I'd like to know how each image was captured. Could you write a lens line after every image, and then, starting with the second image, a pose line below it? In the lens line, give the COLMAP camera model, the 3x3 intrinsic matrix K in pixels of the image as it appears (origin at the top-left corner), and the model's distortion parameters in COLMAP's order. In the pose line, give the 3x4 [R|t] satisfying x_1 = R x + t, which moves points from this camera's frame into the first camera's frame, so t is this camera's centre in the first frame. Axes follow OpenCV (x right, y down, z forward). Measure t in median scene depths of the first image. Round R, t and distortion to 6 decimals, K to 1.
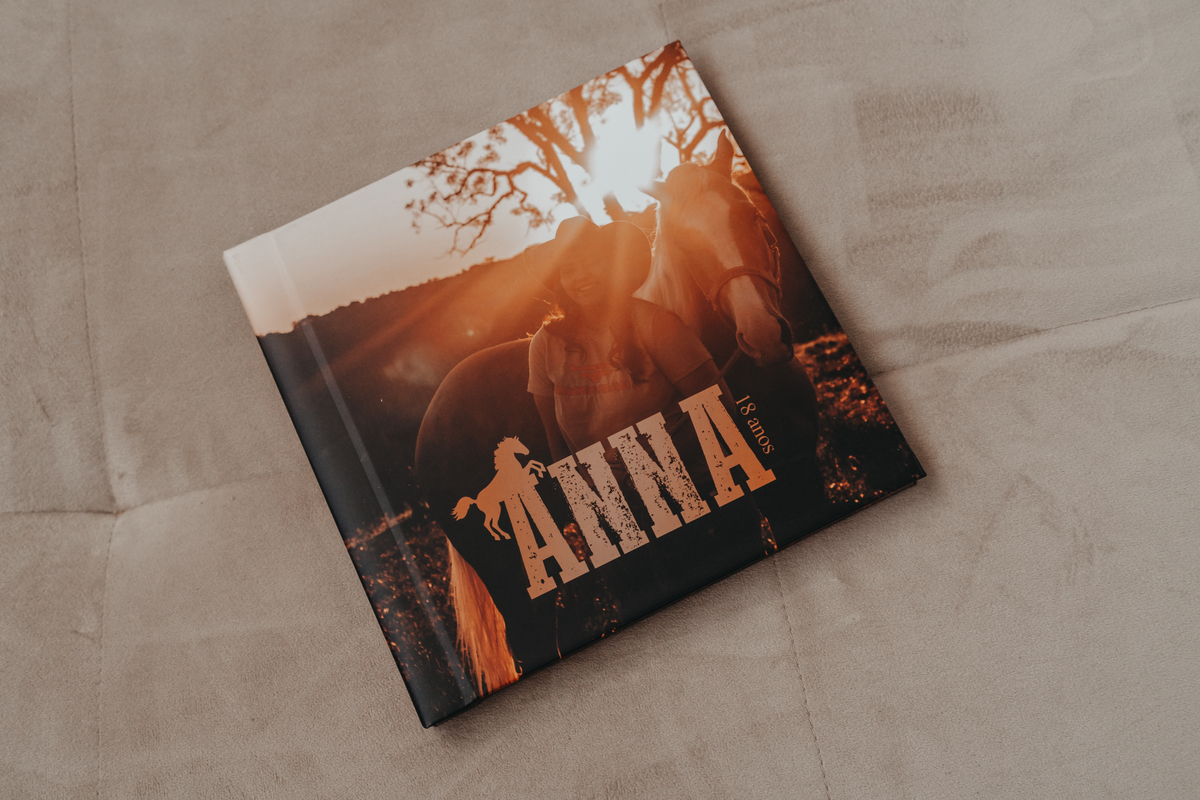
lens RADIAL K [[1150.7, 0, 585.2], [0, 1150.7, 398.0], [0, 0, 1]] dist [0.010068, 0.019250]
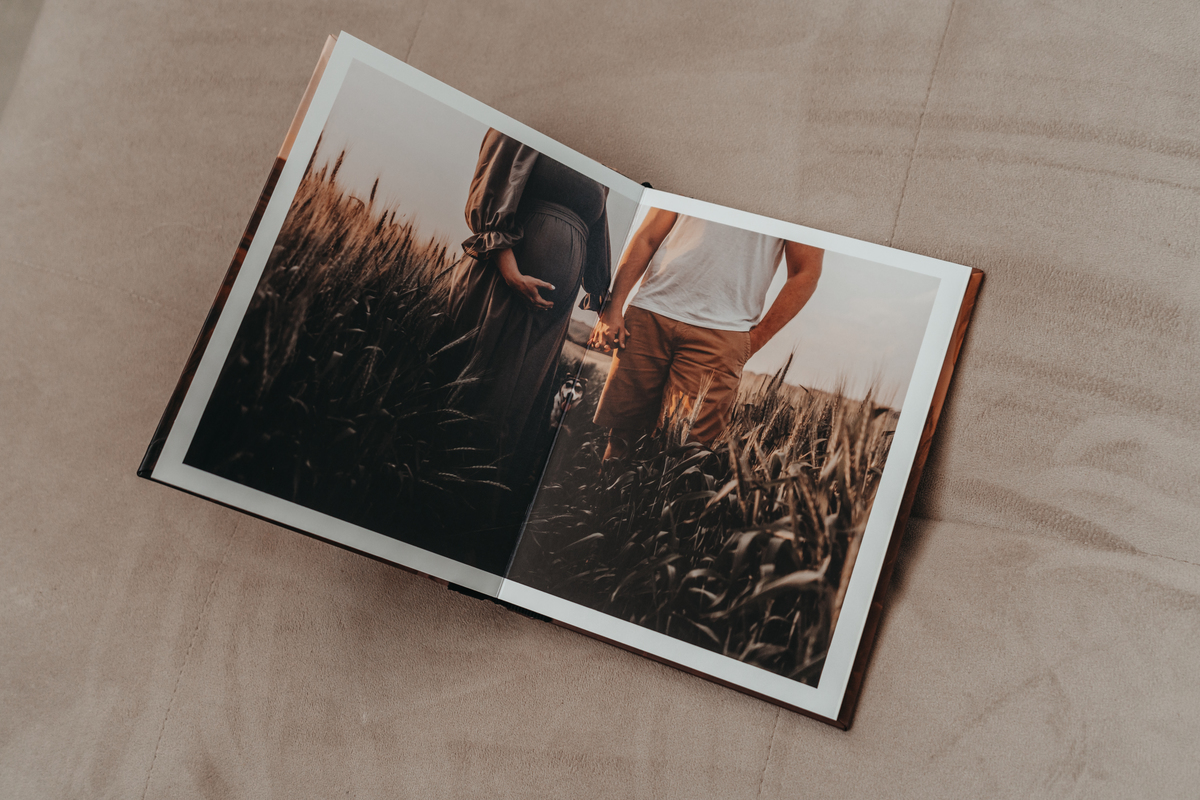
lens RADIAL K [[1150.7, 0, 585.2], [0, 1150.7, 398.0], [0, 0, 1]] dist [0.010068, 0.019250]
pose [[0.888071, 0.385176, -0.250938, 0.167945], [-0.375113, 0.922717, 0.088792, -0.089555], [0.265745, 0.015277, 0.963922, -0.098205]]
